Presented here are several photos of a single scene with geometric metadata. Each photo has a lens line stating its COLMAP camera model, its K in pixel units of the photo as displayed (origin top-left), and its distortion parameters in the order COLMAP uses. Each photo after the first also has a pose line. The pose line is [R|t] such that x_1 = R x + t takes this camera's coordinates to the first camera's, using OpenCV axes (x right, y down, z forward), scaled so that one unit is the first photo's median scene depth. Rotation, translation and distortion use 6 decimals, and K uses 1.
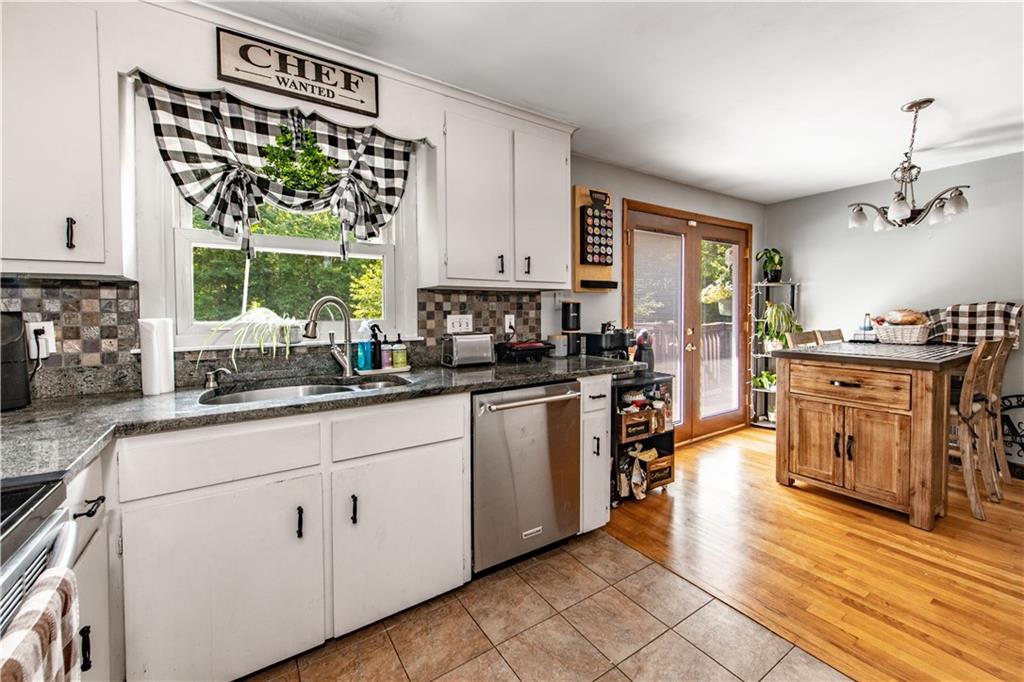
lens RADIAL K [[418.5, 0, 514.6], [0, 418.5, 322.8], [0, 0, 1]] dist [0.000572, 0.000063]
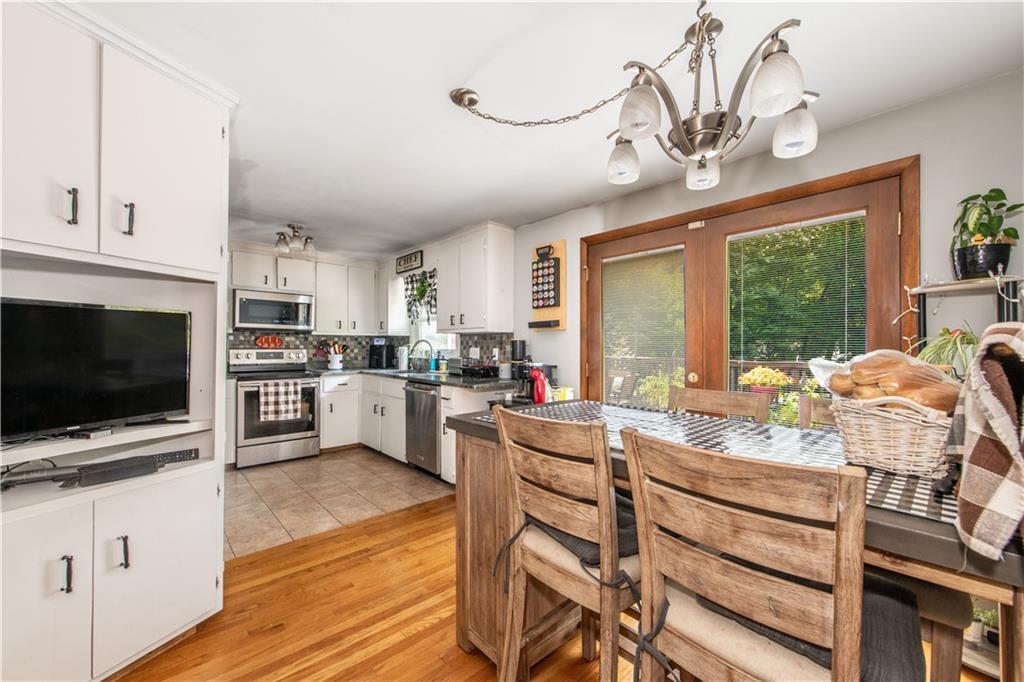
lens RADIAL K [[400.9, 0, 512.0], [0, 400.9, 341.0], [0, 0, 1]] dist [0.000326, 0.000006]
pose [[0.150754, -0.002959, -0.988567, 1.534857], [-0.030347, 0.999510, -0.007620, -0.038160], [0.988105, 0.031149, 0.150591, 0.867760]]
